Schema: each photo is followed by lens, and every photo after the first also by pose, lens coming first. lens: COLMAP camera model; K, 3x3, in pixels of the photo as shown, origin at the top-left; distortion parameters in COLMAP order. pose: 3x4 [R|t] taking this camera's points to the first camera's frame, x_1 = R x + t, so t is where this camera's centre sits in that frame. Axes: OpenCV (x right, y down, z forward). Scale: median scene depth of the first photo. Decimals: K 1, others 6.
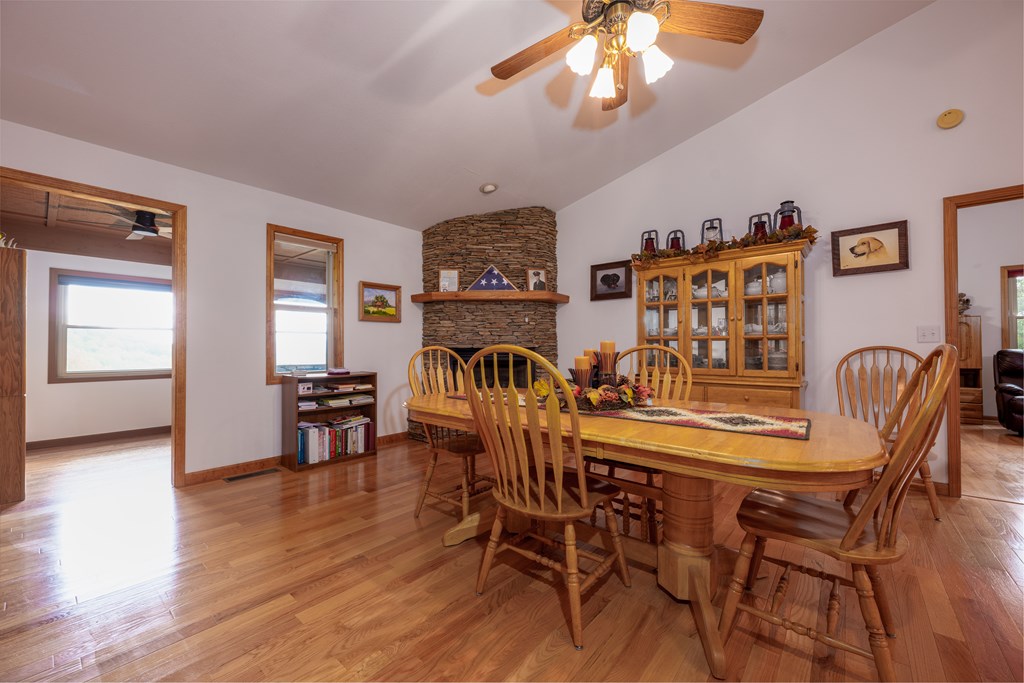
lens RADIAL K [[406.4, 0, 512.0], [0, 406.4, 341.5], [0, 0, 1]] dist [0.000202, 0.000008]
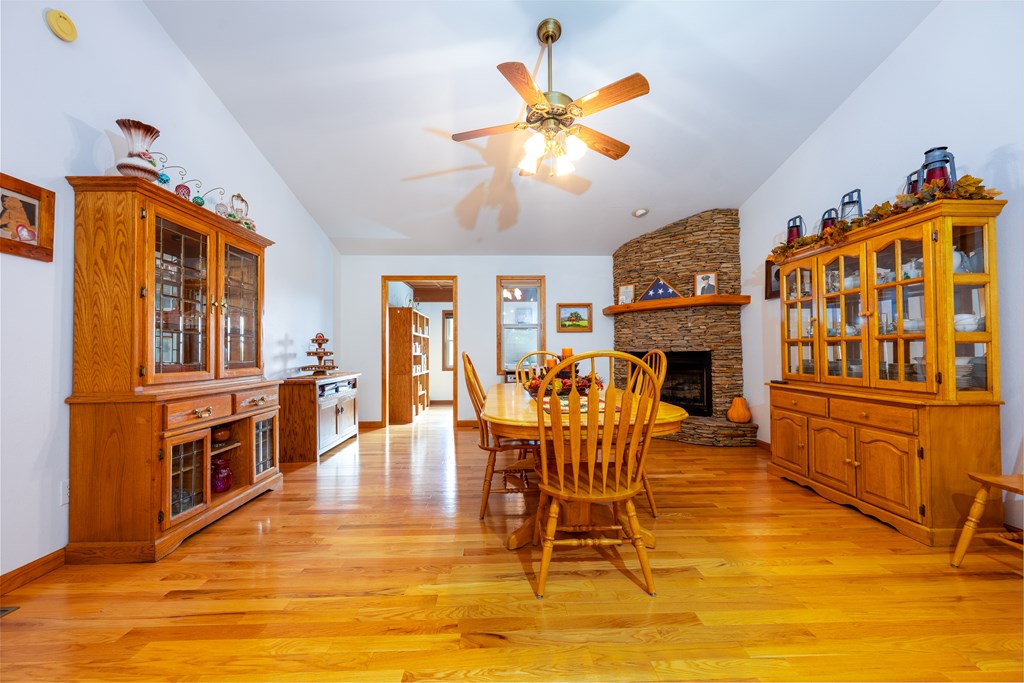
lens RADIAL K [[406.4, 0, 512.0], [0, 406.4, 341.5], [0, 0, 1]] dist [0.000202, 0.000008]
pose [[0.666001, -0.020894, -0.745659, 0.502112], [0.016307, 0.999777, -0.013451, -0.003548], [0.745773, -0.003201, 0.666192, -0.030451]]
